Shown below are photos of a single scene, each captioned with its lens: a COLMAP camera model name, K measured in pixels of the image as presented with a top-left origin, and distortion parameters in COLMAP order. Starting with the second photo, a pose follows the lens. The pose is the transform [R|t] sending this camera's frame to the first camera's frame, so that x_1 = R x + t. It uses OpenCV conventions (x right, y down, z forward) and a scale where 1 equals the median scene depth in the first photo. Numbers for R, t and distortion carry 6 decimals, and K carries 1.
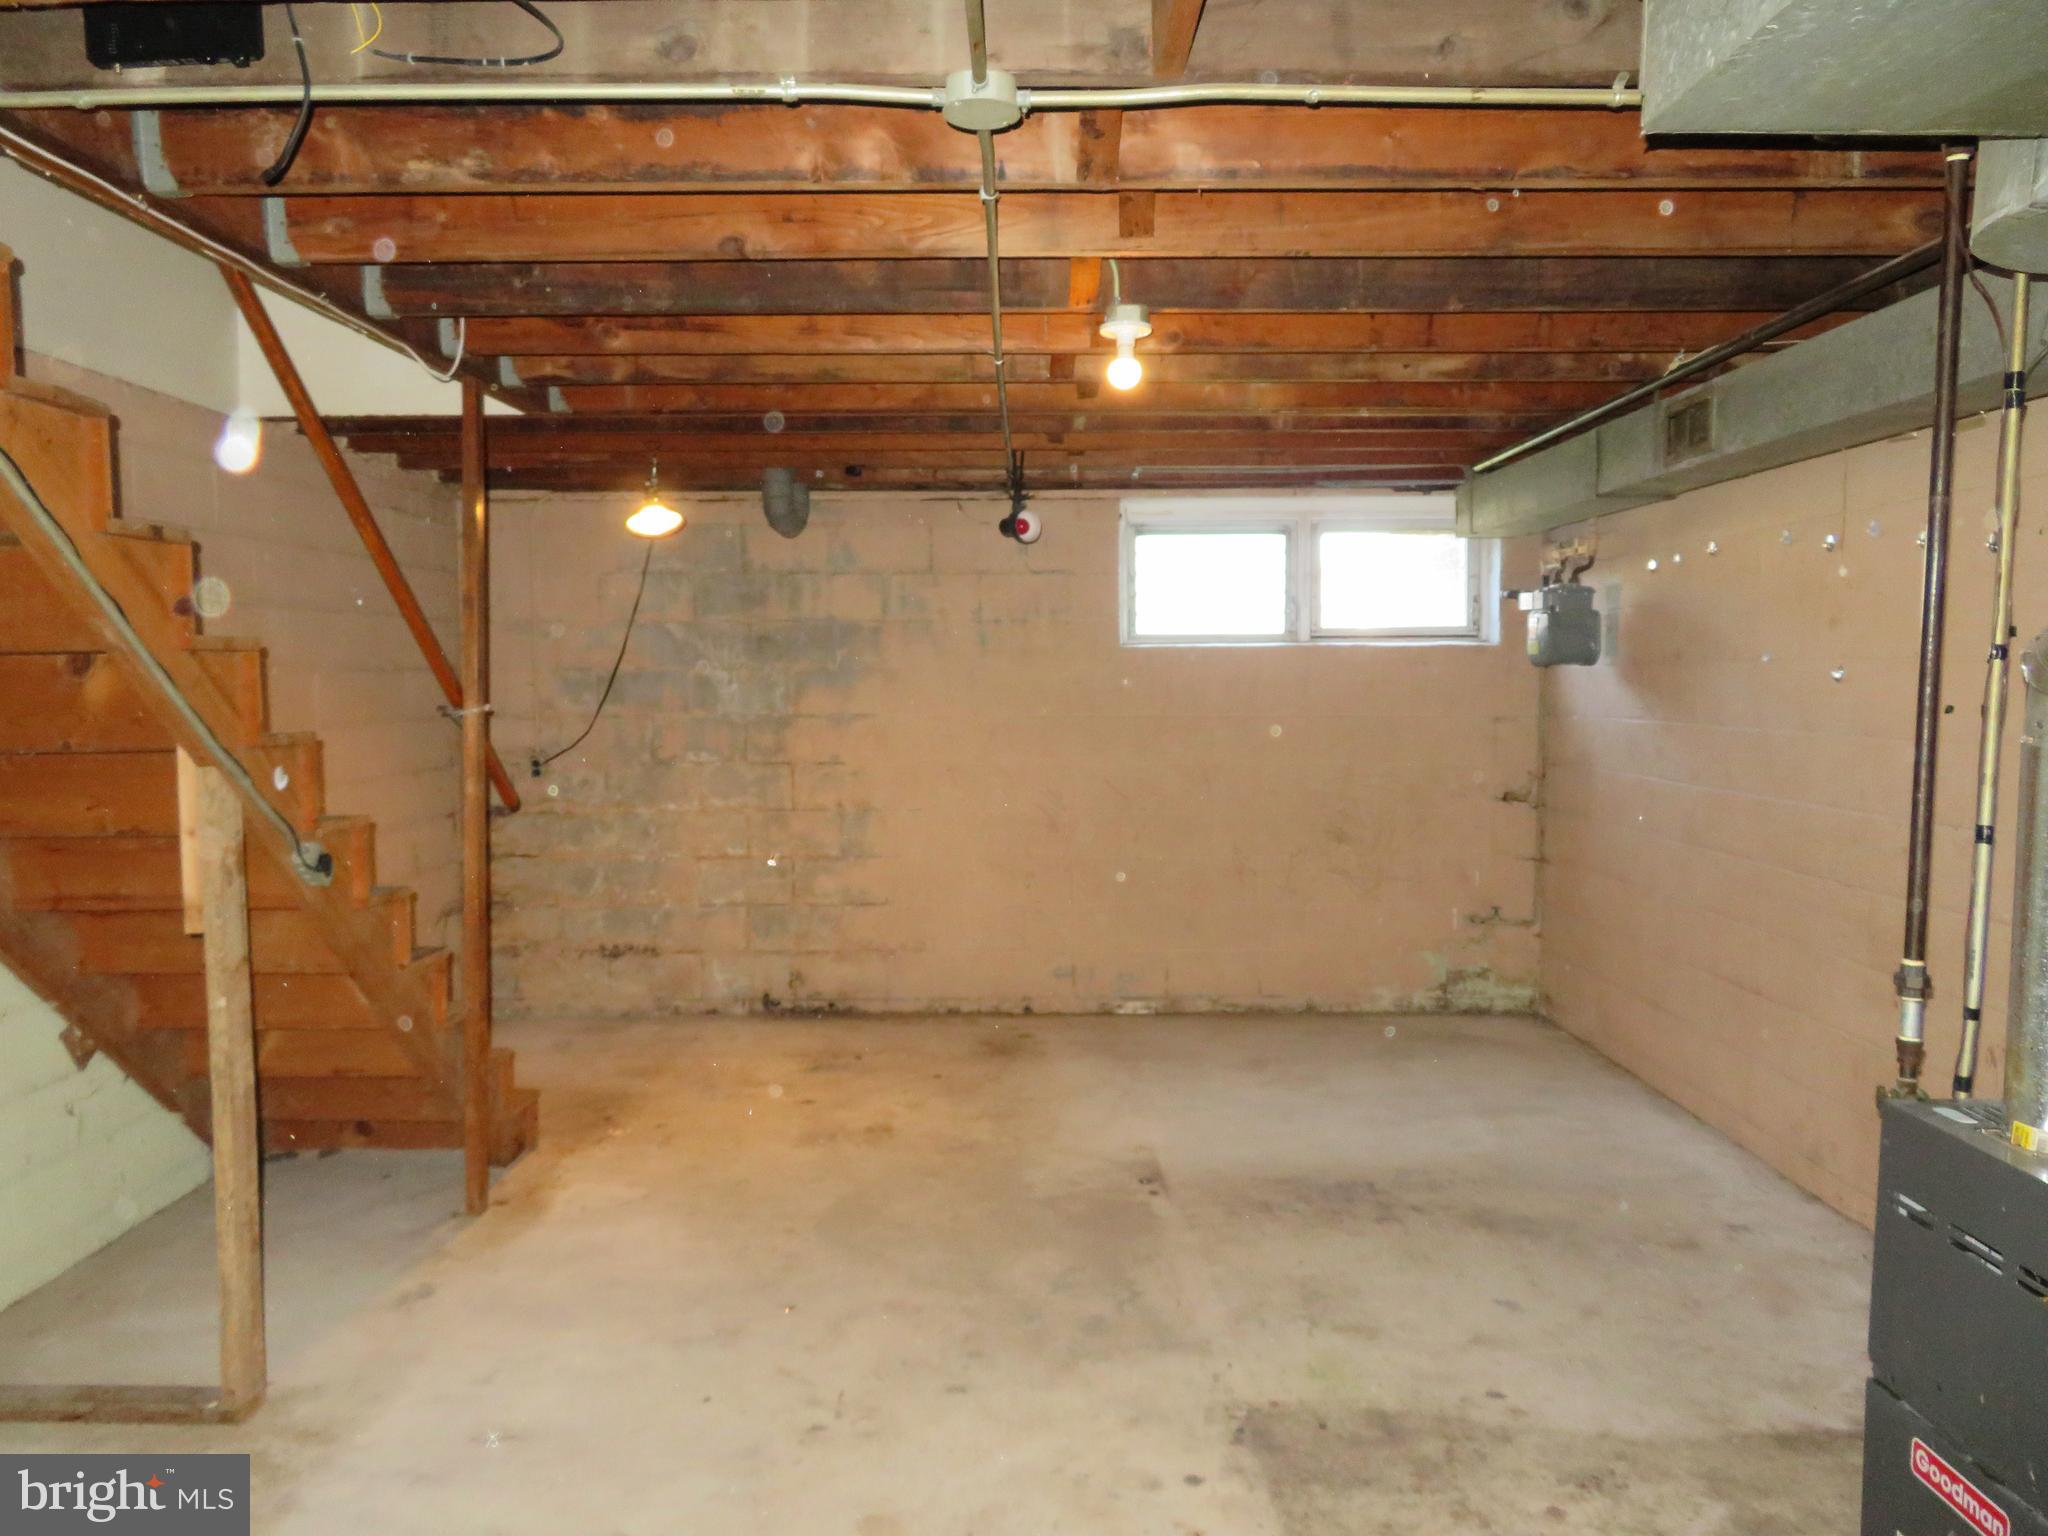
lens RADIAL K [[1498.2, 0, 1024.0], [0, 1498.2, 768.0], [0, 0, 1]] dist [-0.007811, -0.003675]
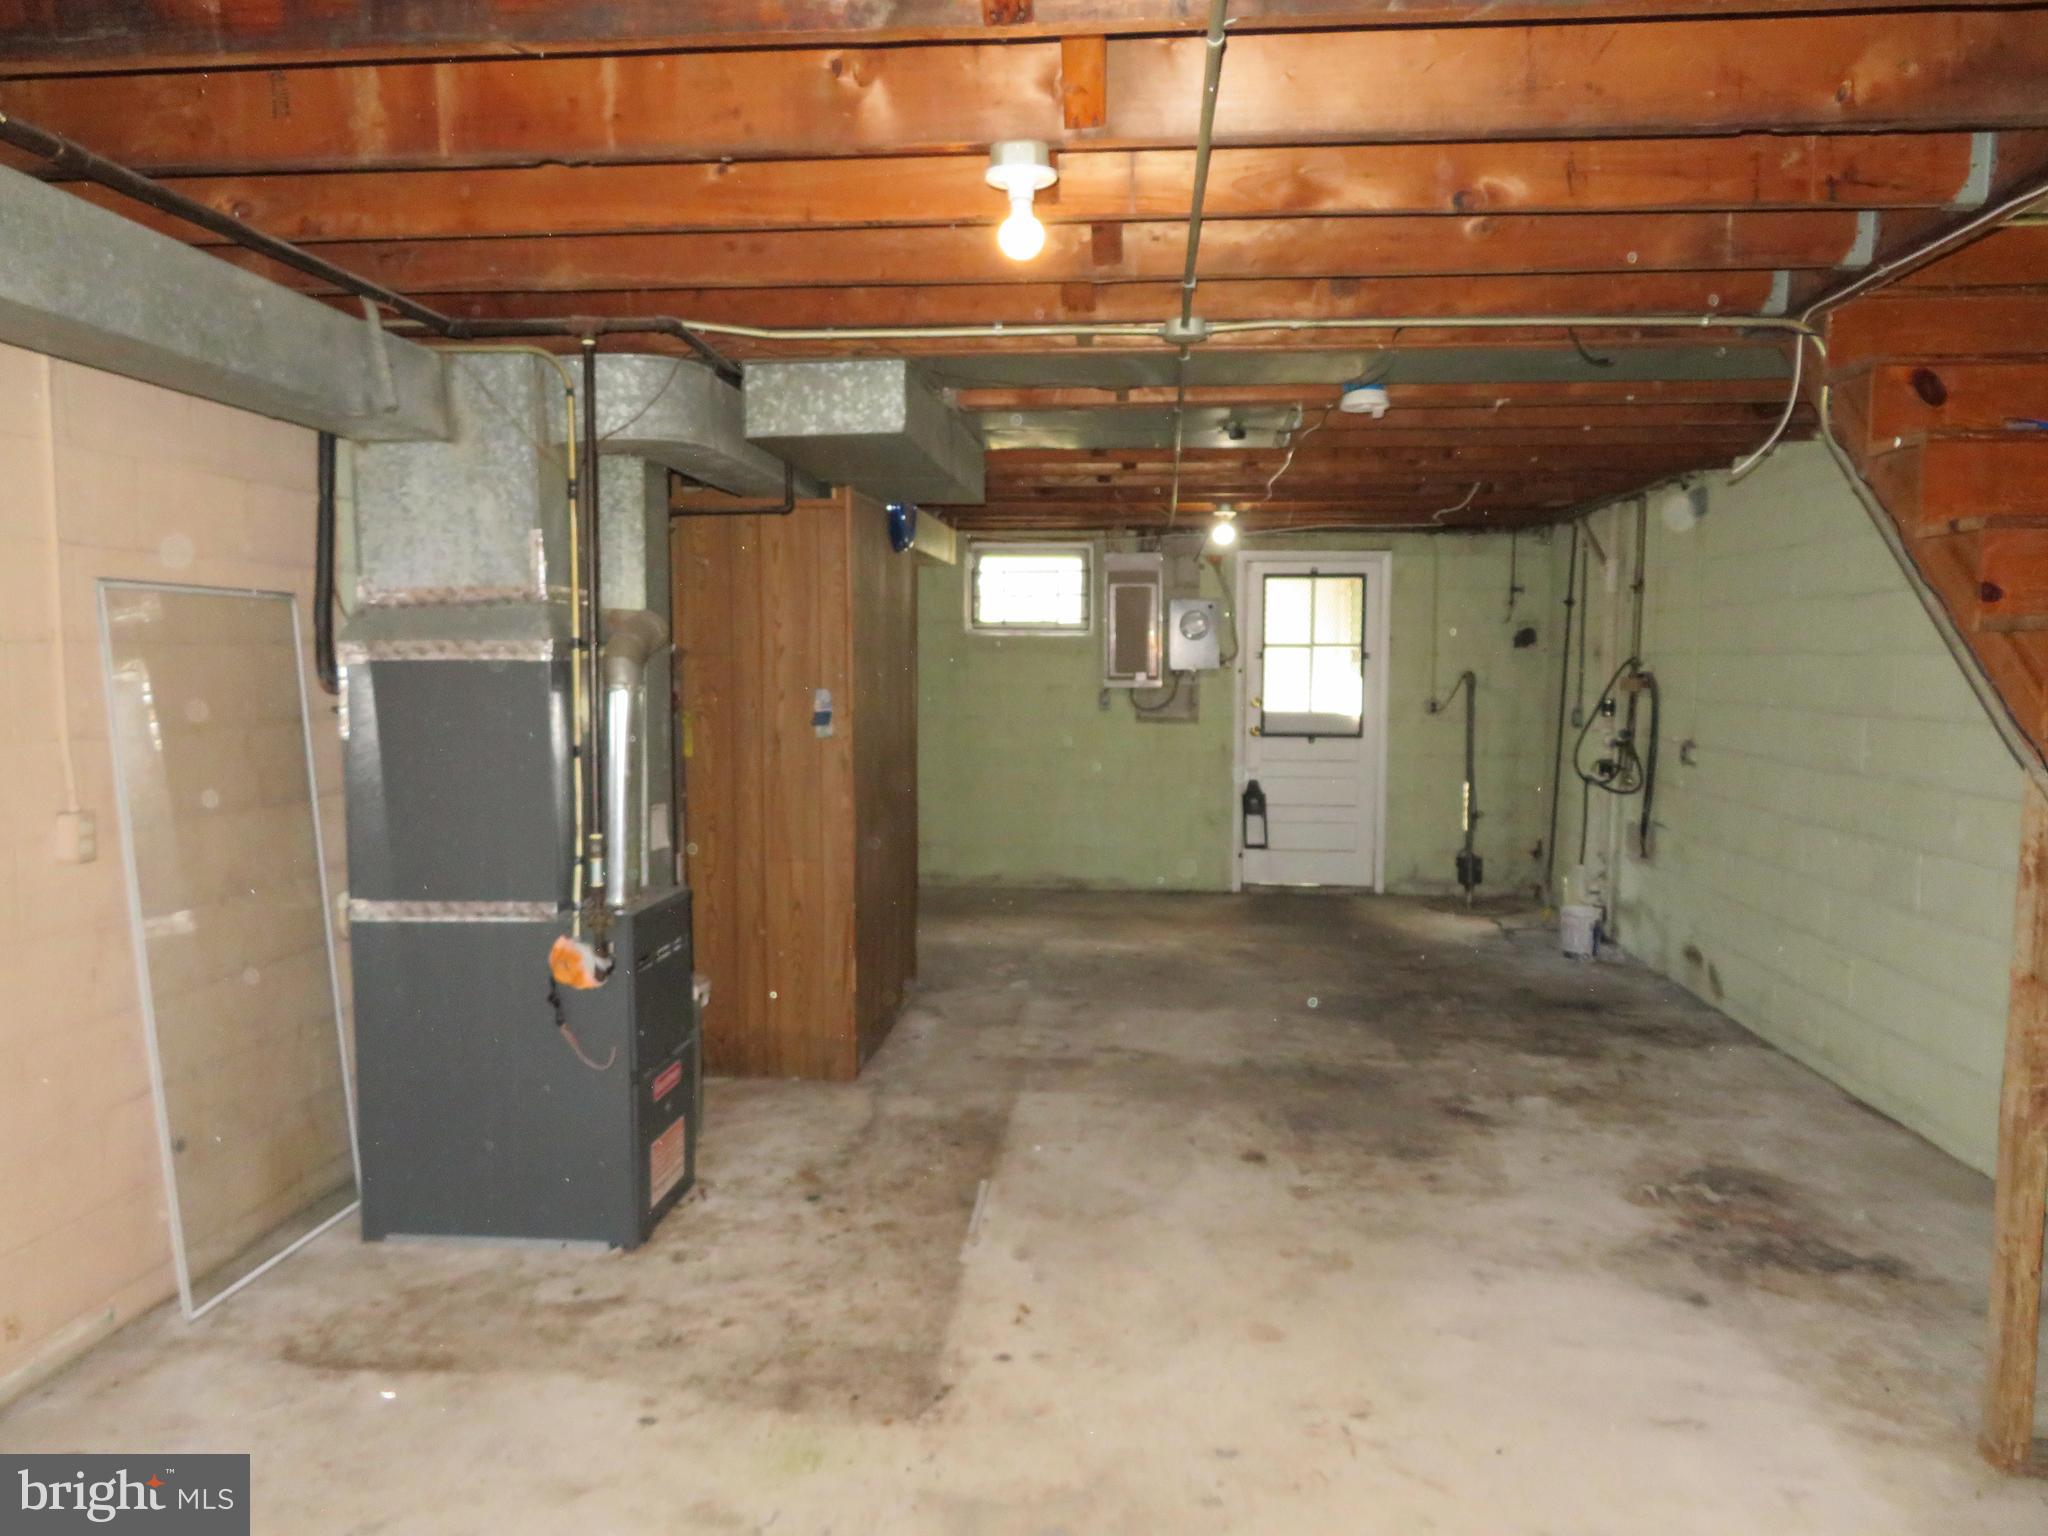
lens RADIAL K [[1498.2, 0, 1024.0], [0, 1498.2, 768.0], [0, 0, 1]] dist [-0.007811, -0.003675]
pose [[-0.995924, -0.008493, 0.089800, -0.000652], [0.003975, 0.990457, 0.137764, -0.054737], [-0.090113, 0.137559, -0.986386, 0.869452]]
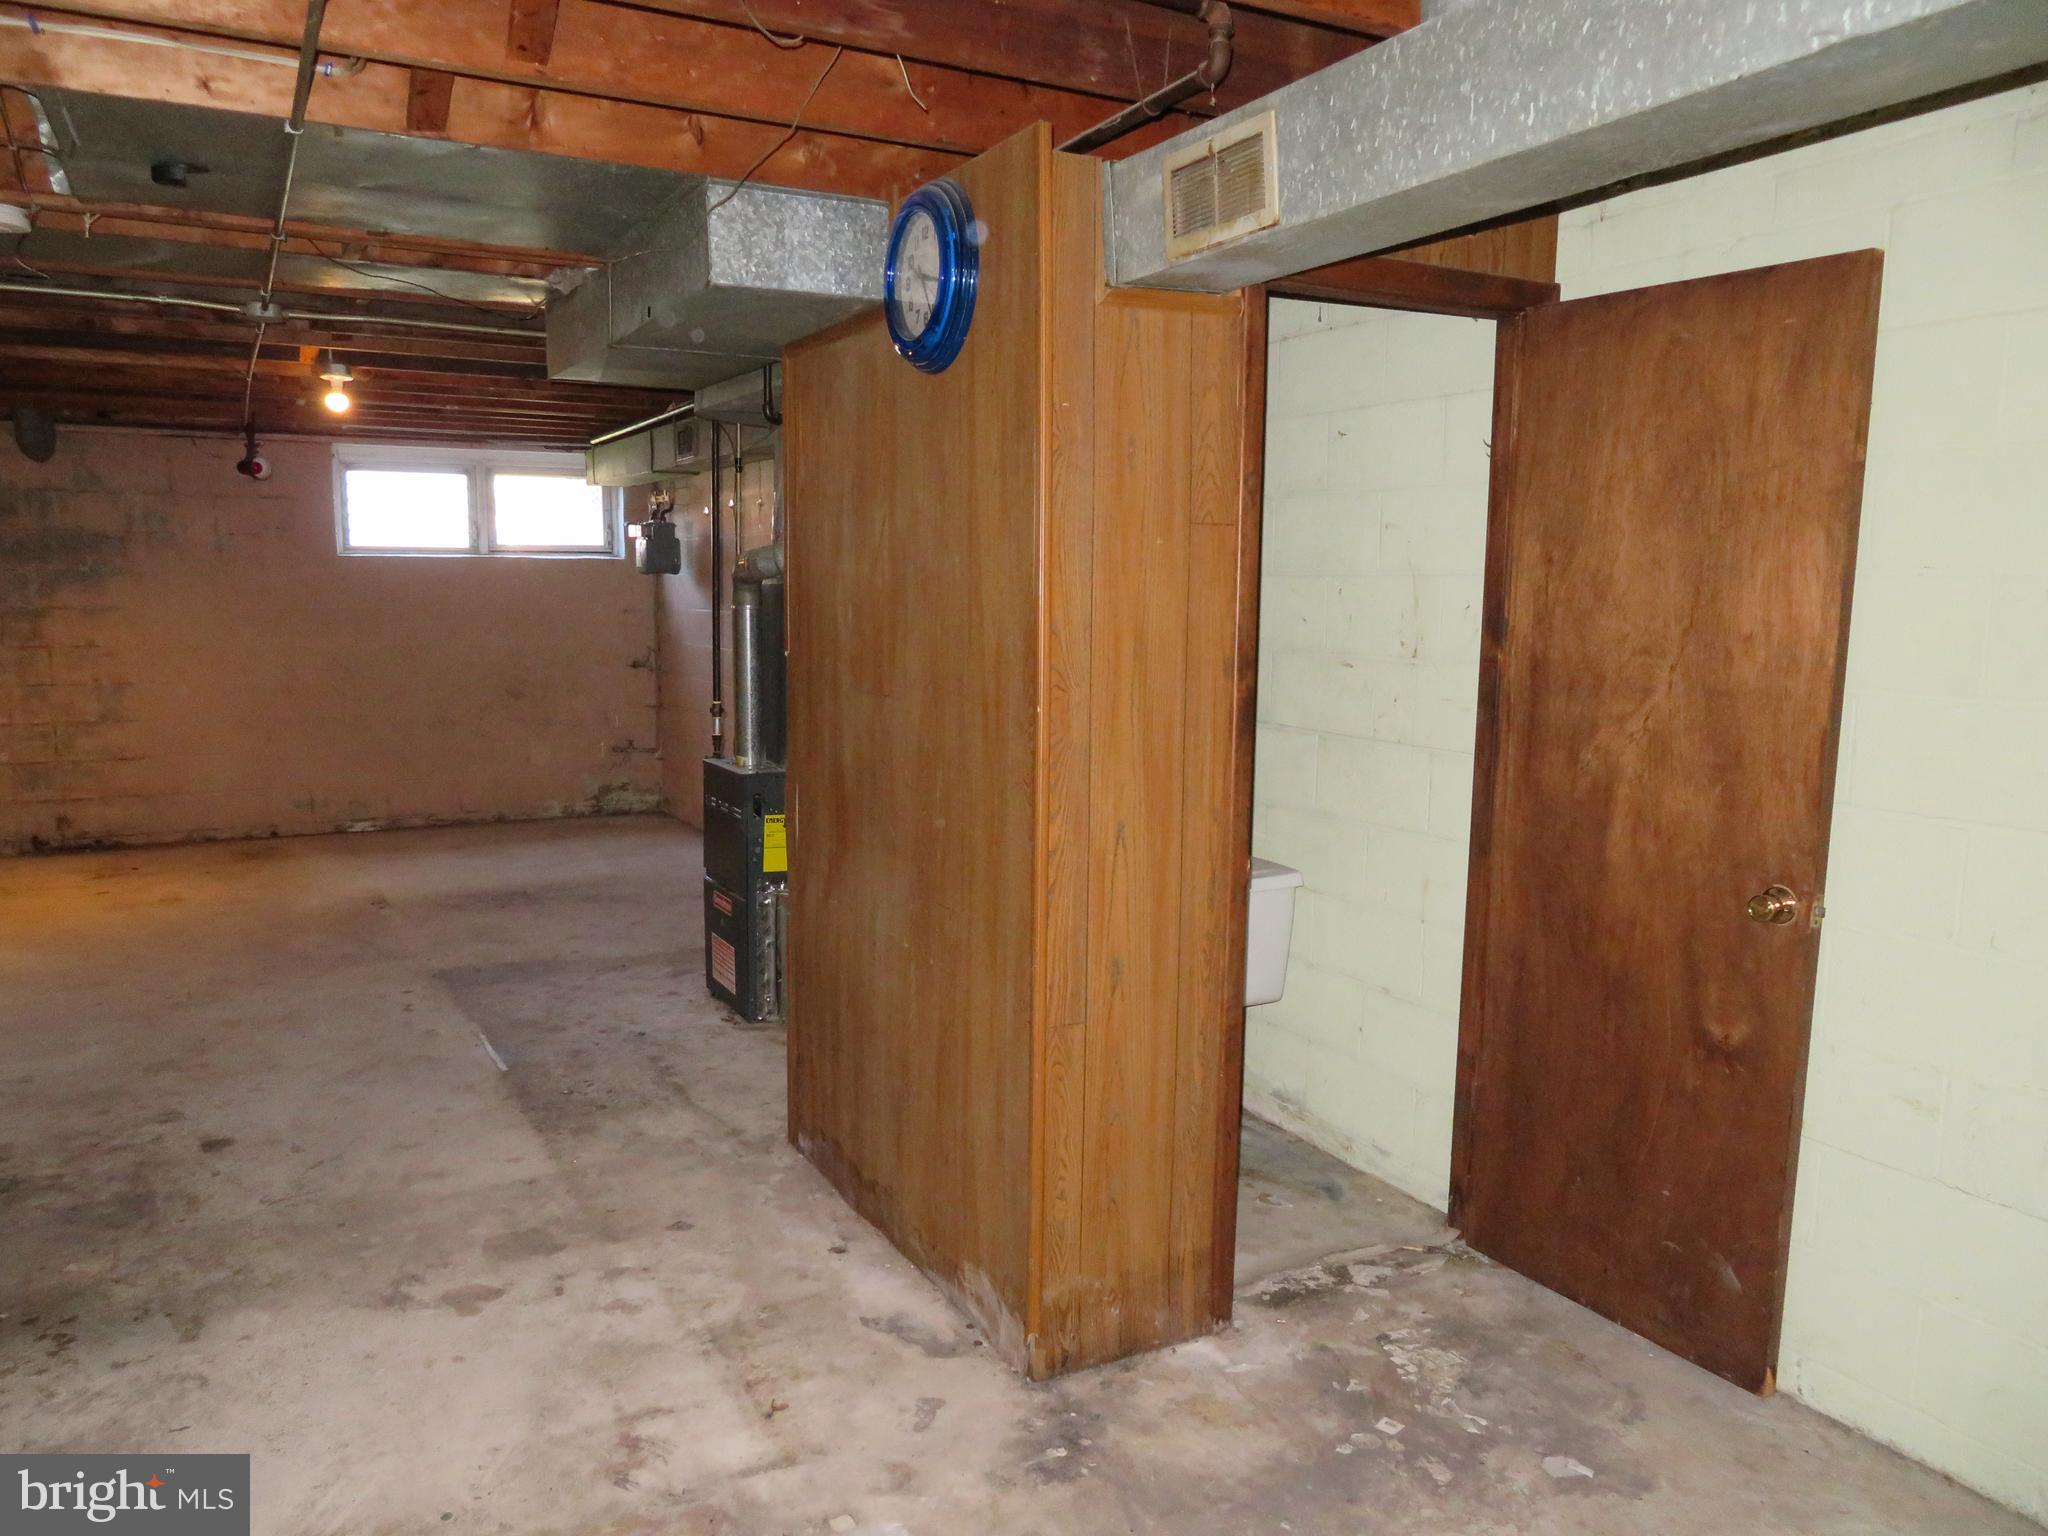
lens RADIAL K [[1459.2, 0, 1024.0], [0, 1459.2, 768.0], [0, 0, 1]] dist [-0.002368, -0.006683]
pose [[0.875480, -0.050669, 0.480590, -0.034013], [0.019402, 0.997372, 0.069811, 0.028327], [-0.482865, -0.051794, 0.874162, -0.435252]]
